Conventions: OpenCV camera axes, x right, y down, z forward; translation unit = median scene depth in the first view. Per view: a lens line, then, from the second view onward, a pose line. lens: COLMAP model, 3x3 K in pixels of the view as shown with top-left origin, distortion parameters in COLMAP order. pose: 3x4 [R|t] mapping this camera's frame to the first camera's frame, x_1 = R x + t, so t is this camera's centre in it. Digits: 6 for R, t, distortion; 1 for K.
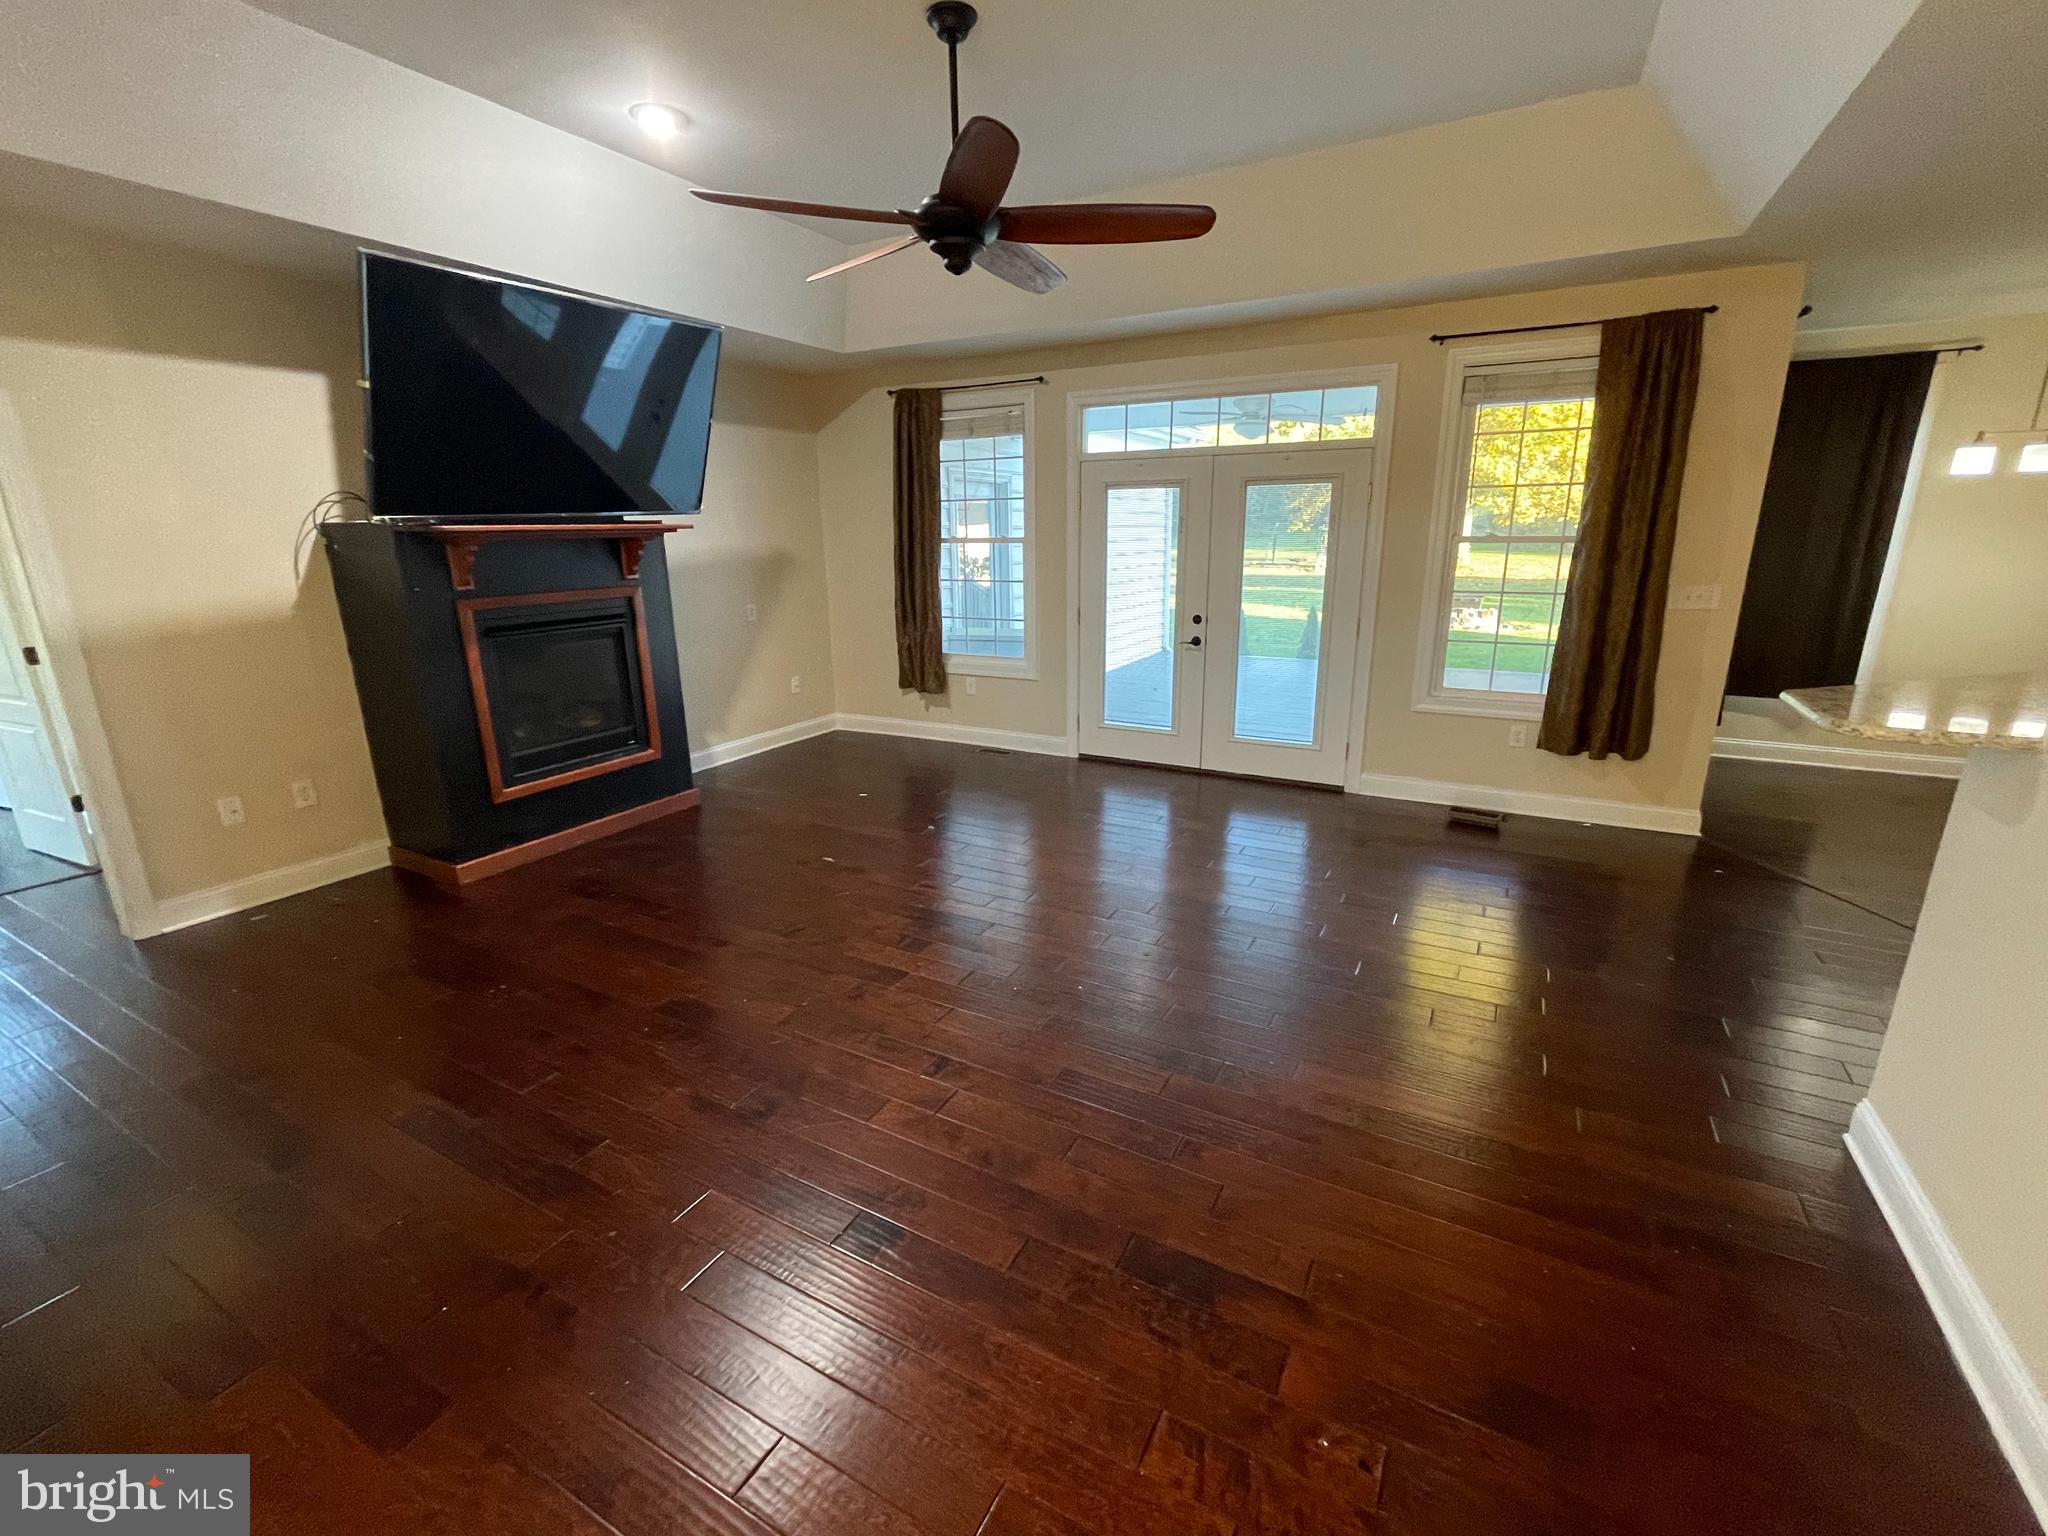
lens RADIAL K [[878.1, 0, 1024.0], [0, 878.1, 768.0], [0, 0, 1]] dist [-0.000868, 0.000063]
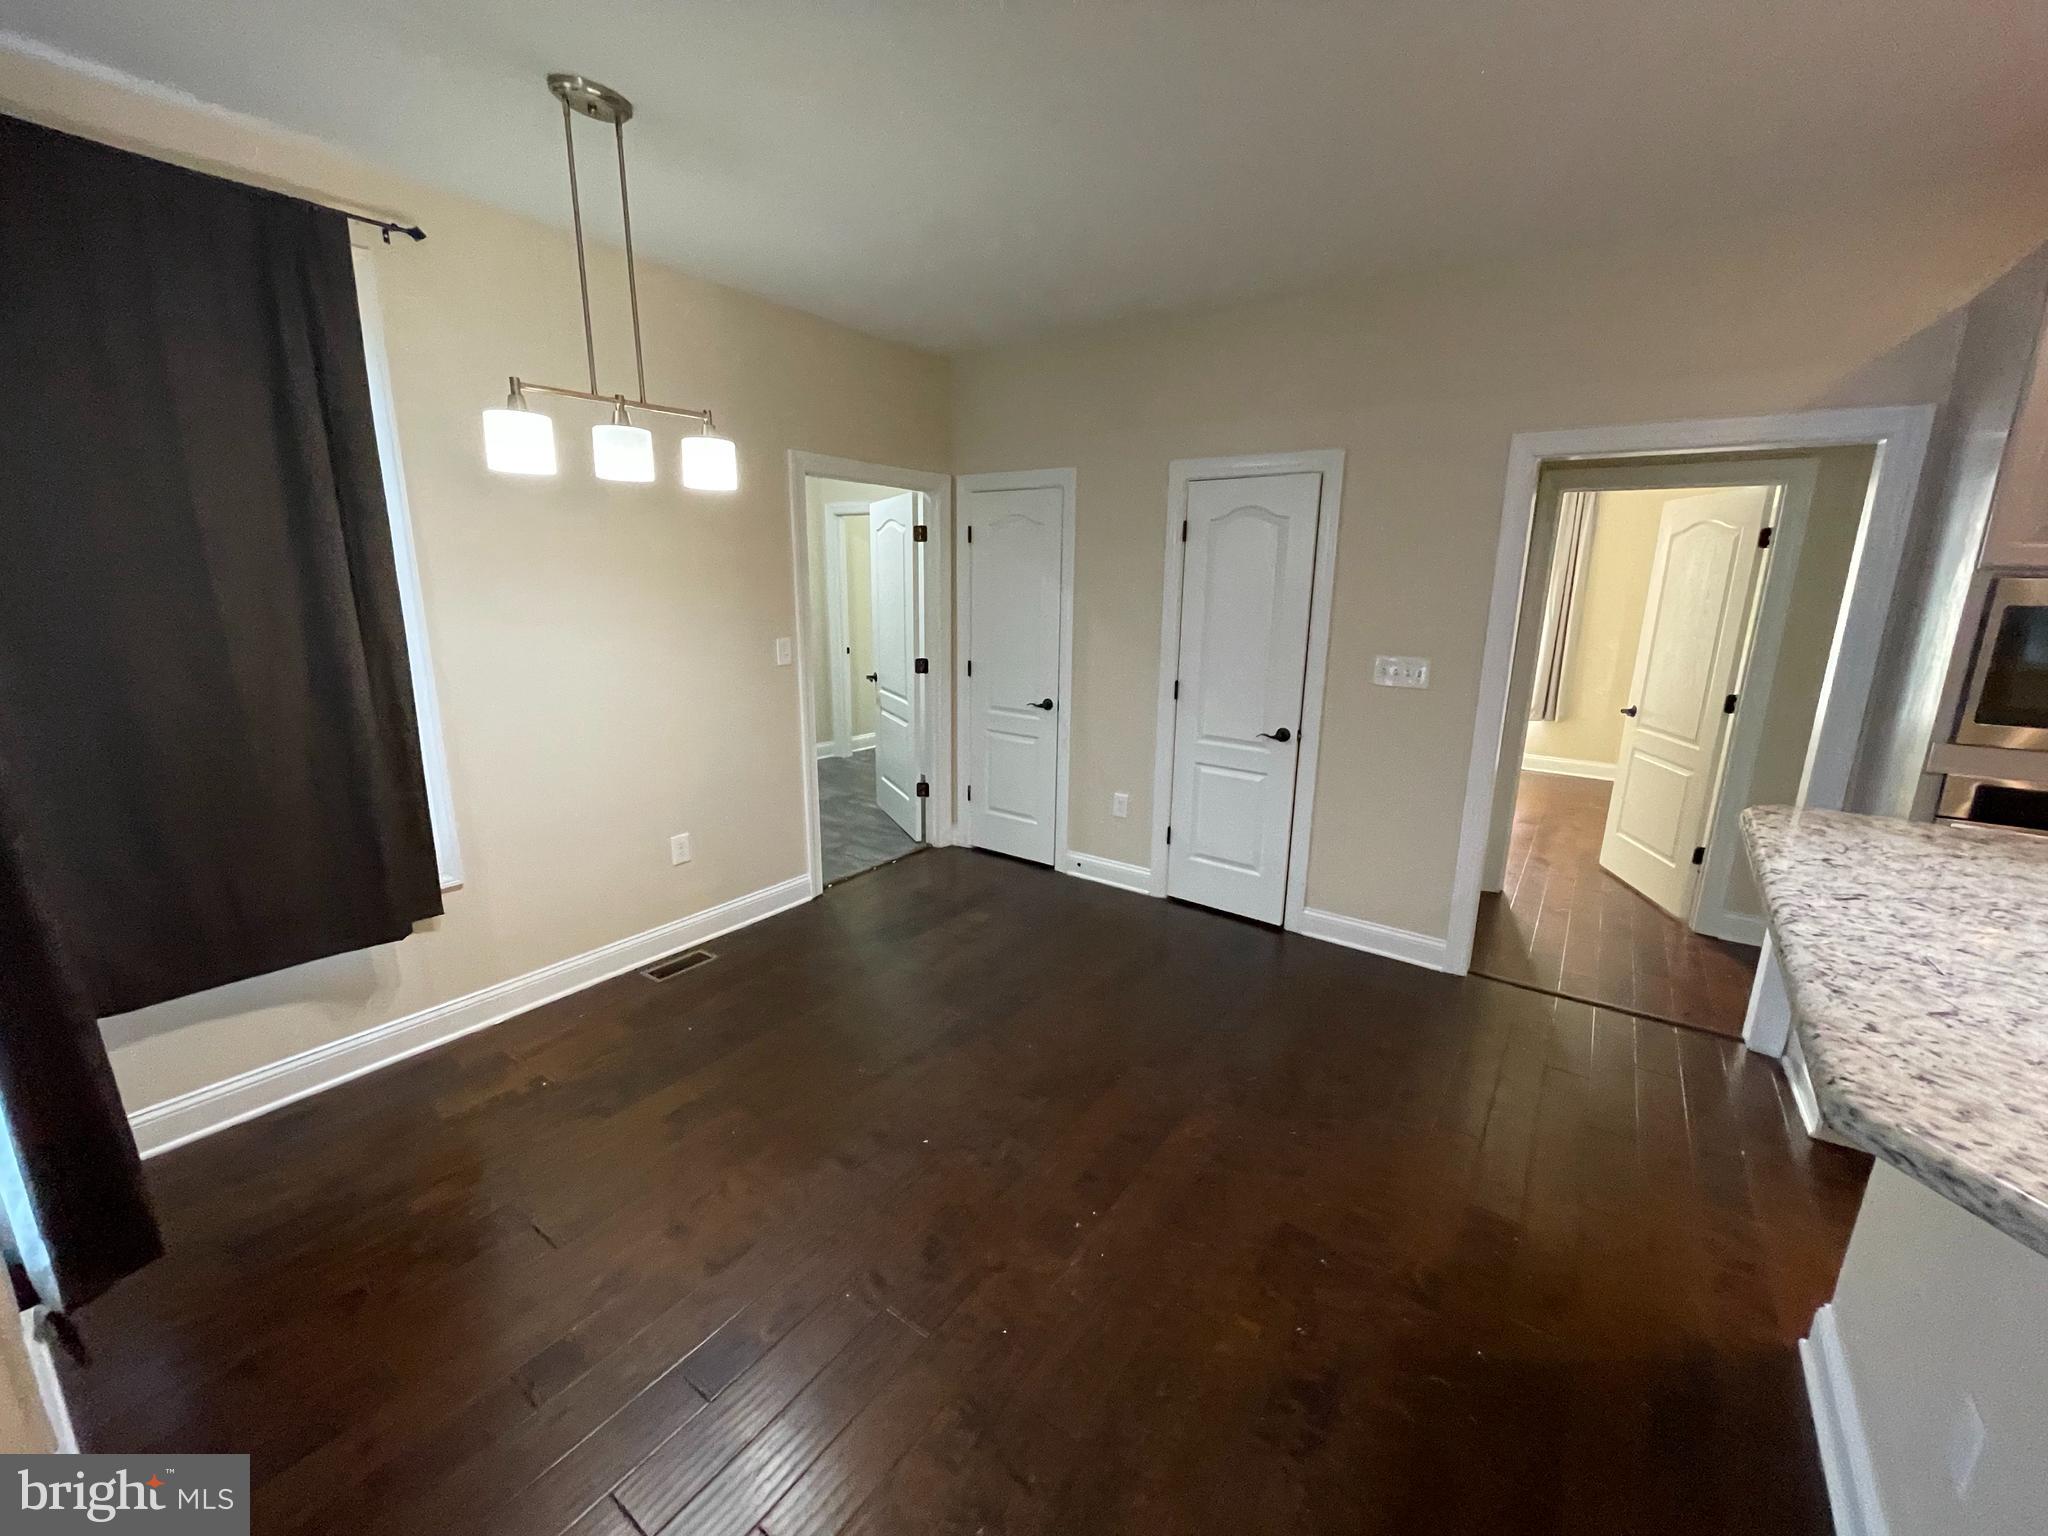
lens RADIAL K [[825.8, 0, 1024.0], [0, 825.8, 768.0], [0, 0, 1]] dist [-0.001015, -0.000253]
pose [[0.134950, -0.214700, 0.967312, 0.609597], [0.251580, 0.951675, 0.176131, -0.182971], [-0.958382, 0.219587, 0.182443, 0.644657]]
